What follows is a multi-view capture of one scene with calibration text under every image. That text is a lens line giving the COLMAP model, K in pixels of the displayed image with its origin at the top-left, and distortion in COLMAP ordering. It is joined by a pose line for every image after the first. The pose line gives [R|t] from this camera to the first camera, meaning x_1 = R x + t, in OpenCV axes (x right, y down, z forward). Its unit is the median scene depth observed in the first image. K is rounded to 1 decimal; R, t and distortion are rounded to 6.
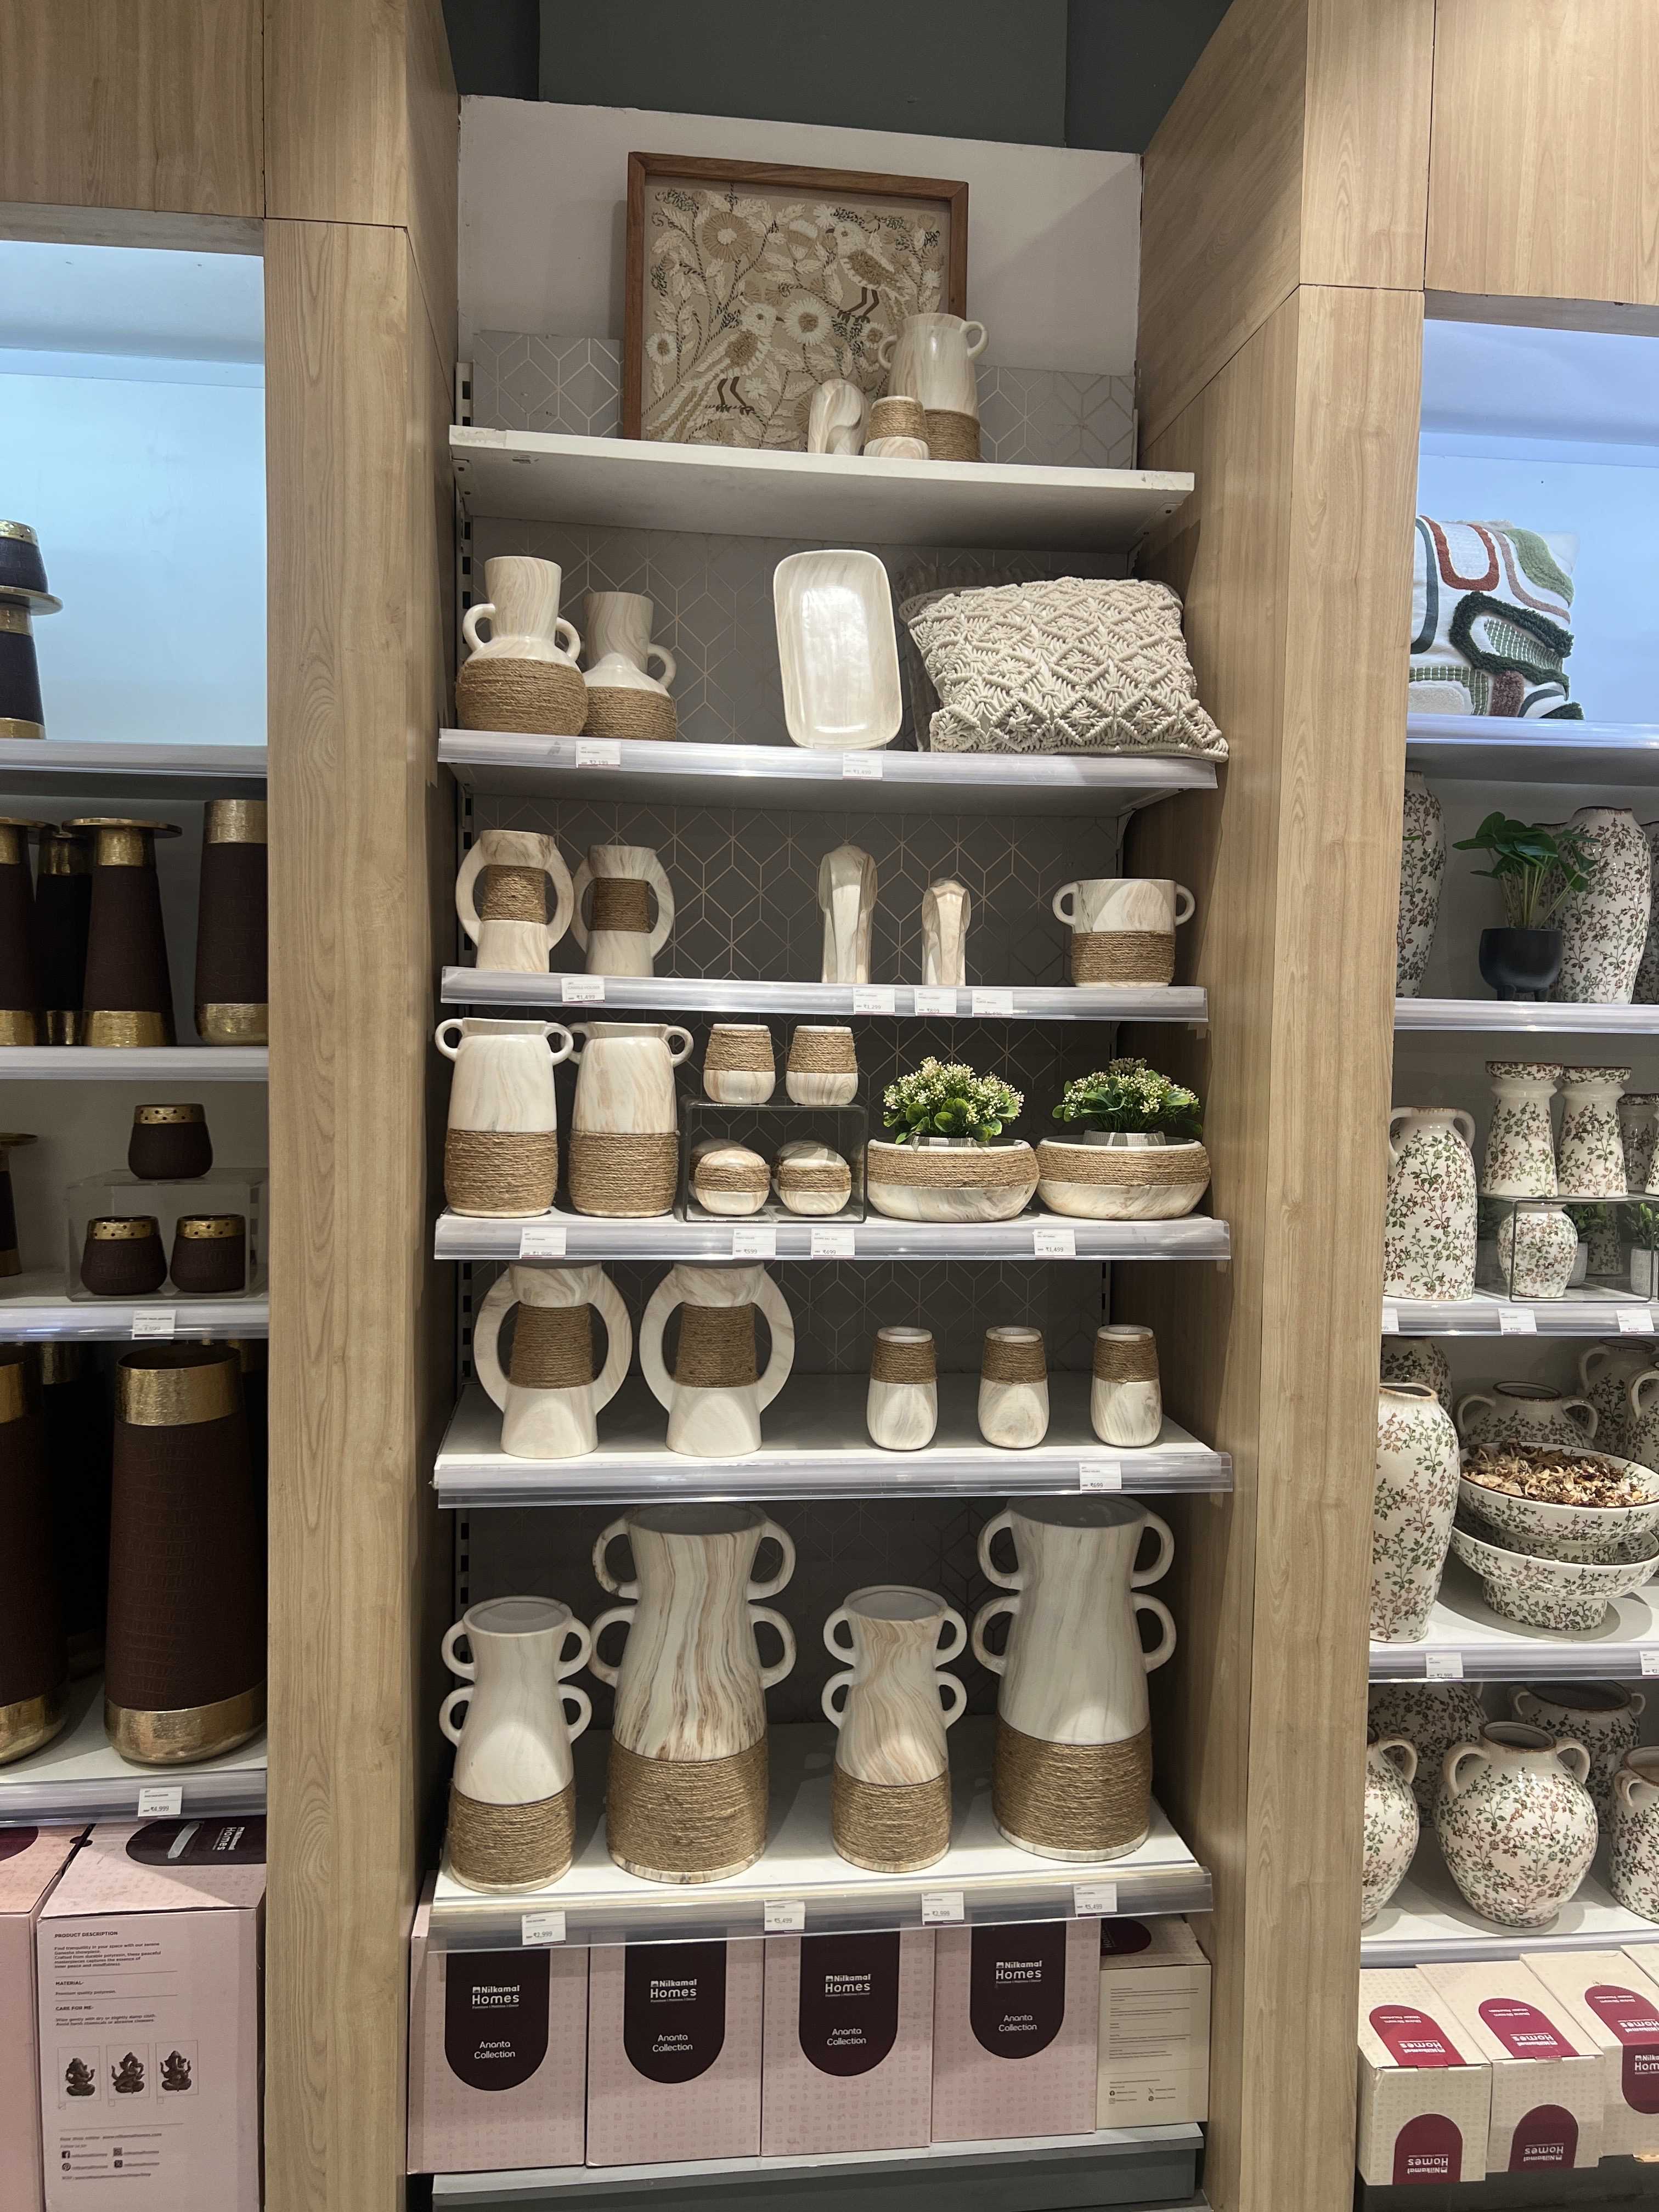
lens RADIAL K [[1660.1, 0, 831.7], [0, 1660.1, 1082.7], [0, 0, 1]] dist [0.057203, -0.074059]
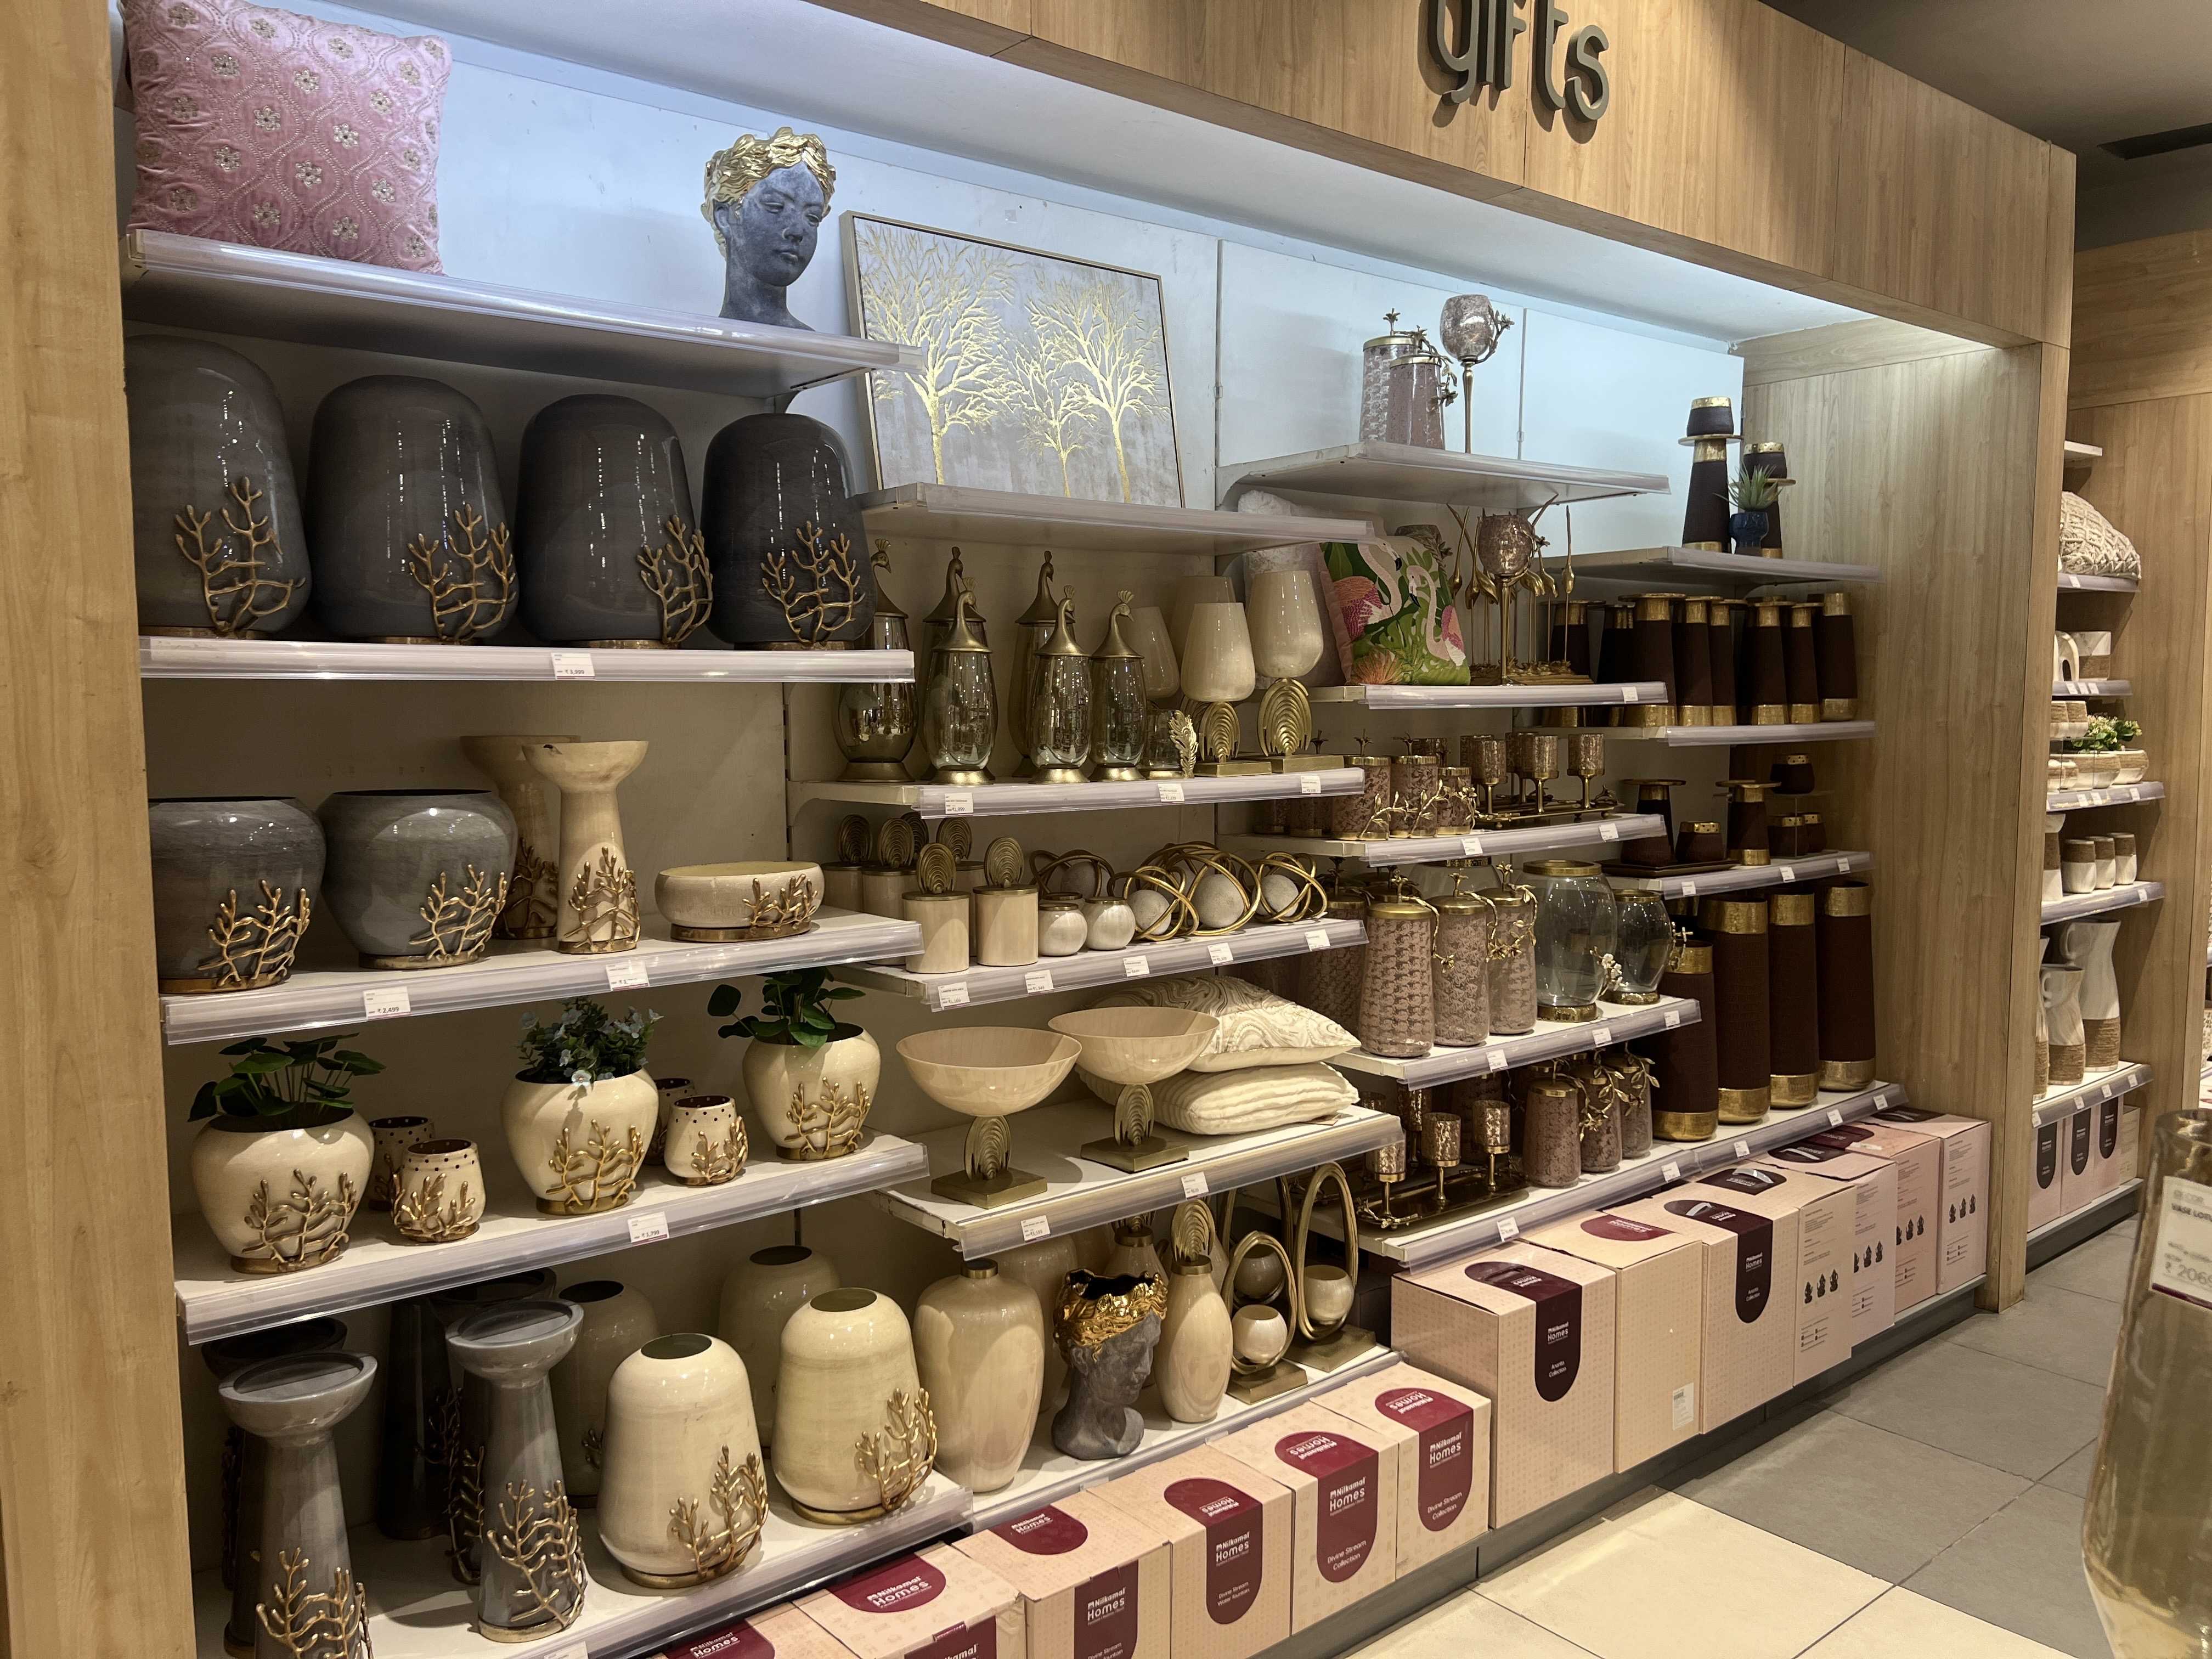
lens RADIAL K [[1660.1, 0, 1101.7], [0, 1660.1, 846.4], [0, 0, 1]] dist [0.057203, -0.074059]
pose [[0.842871, -0.069695, 0.533583, -2.124635], [0.051167, 0.997465, 0.049461, -0.018055], [-0.535677, -0.014387, 0.844300, -0.169854]]
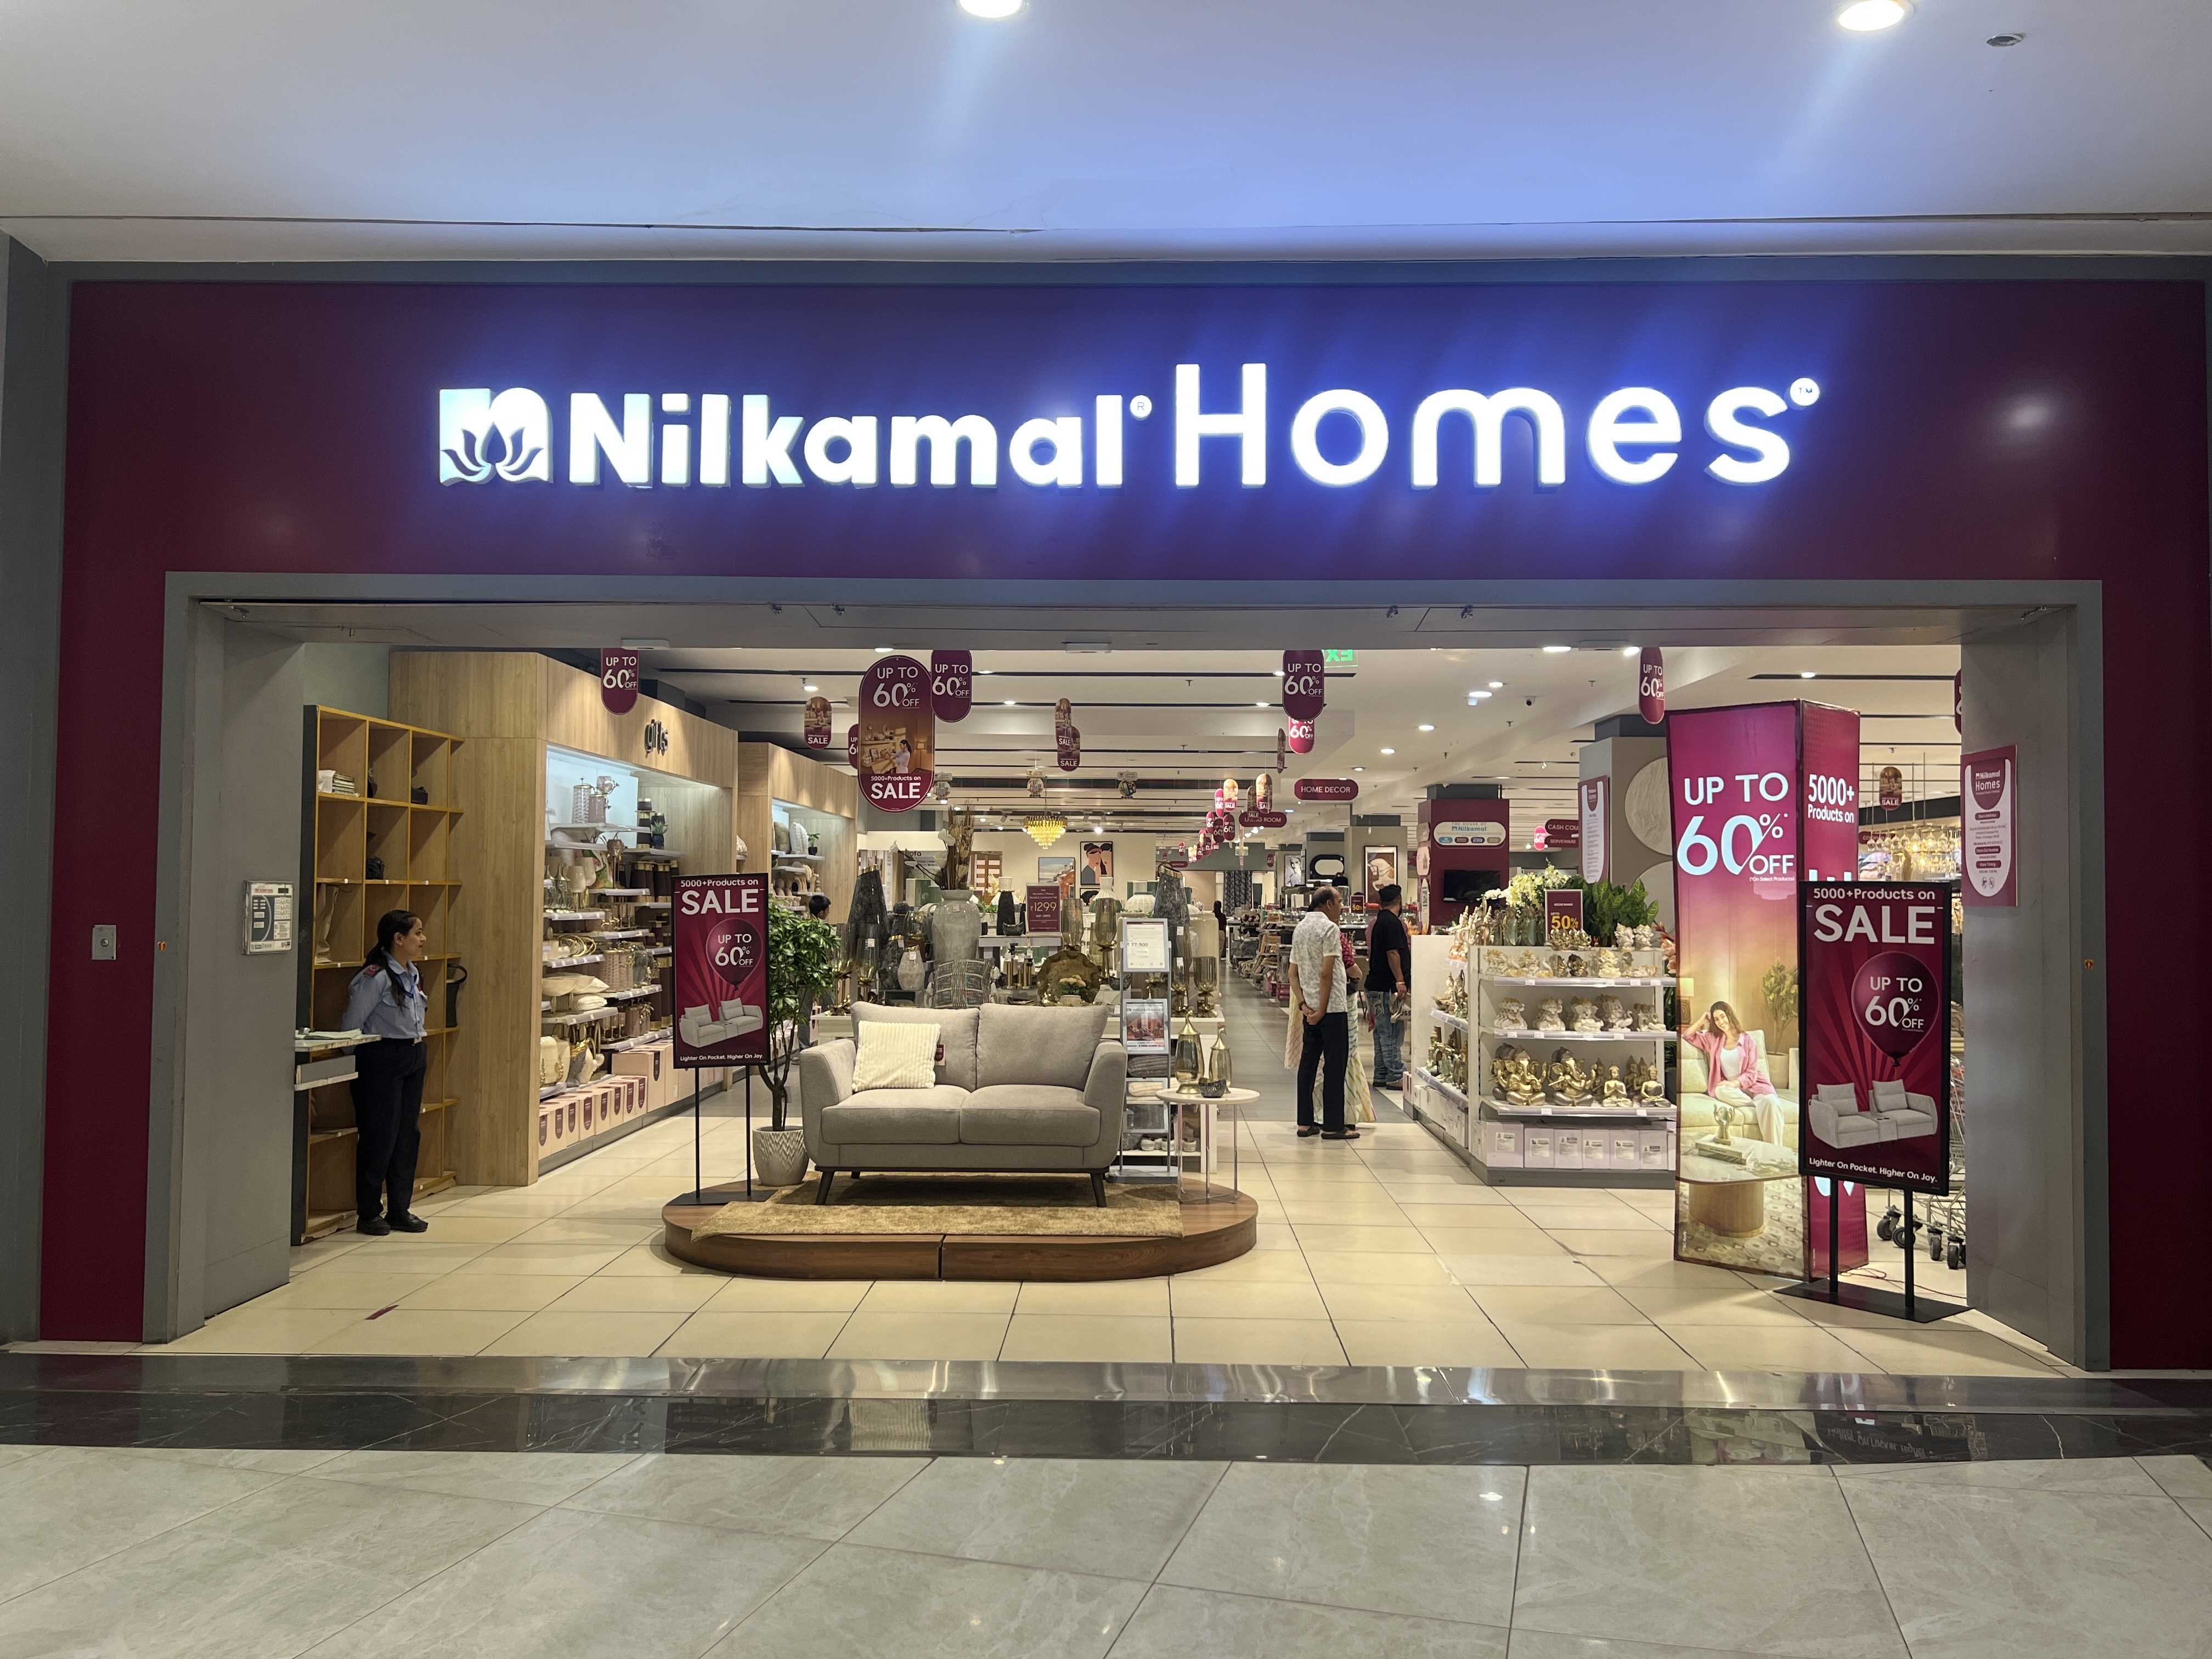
lens RADIAL K [[1660.1, 0, 1101.7], [0, 1660.1, 846.4], [0, 0, 1]] dist [0.057203, -0.074059]
pose [[0.153365, 0.011826, 0.988099, -6.156610], [0.053076, 0.998386, -0.020187, -0.020559], [-0.986743, 0.055541, 0.152490, -1.444990]]
